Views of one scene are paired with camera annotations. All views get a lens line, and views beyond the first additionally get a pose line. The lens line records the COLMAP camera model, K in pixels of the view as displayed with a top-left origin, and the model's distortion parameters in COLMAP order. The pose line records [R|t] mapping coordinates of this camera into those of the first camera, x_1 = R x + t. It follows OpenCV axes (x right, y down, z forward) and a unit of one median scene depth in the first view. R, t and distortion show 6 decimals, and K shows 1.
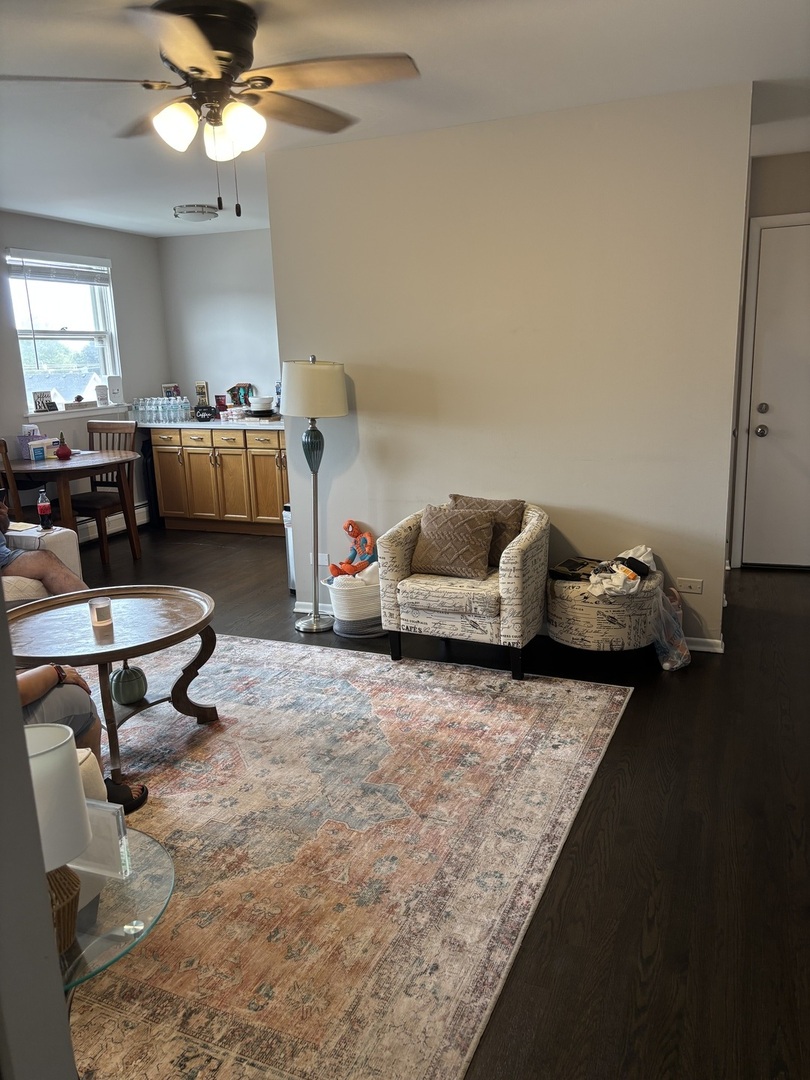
lens RADIAL K [[816.4, 0, 401.7], [0, 816.4, 542.2], [0, 0, 1]] dist [0.048169, -0.049988]
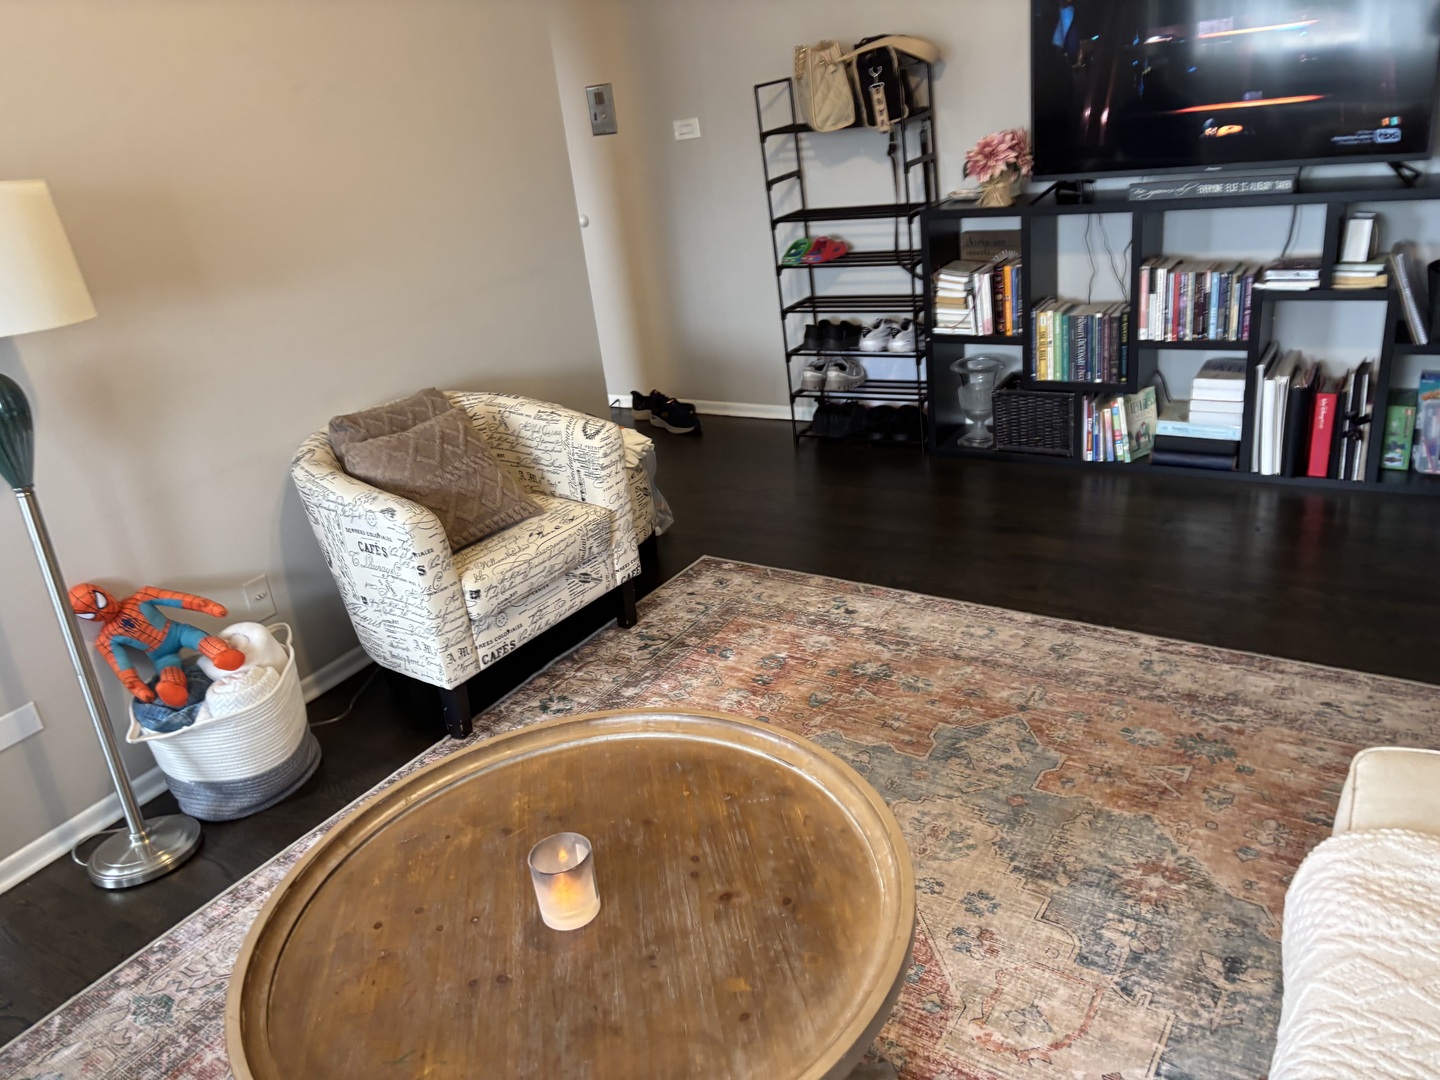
lens RADIAL K [[1088.6, 0, 728.9], [0, 1088.6, 517.6], [0, 0, 1]] dist [0.048169, -0.049988]
pose [[0.173591, -0.357856, 0.917499, -0.636360], [0.332700, 0.898180, 0.287374, -0.139597], [-0.926918, 0.255366, 0.274975, 0.692362]]
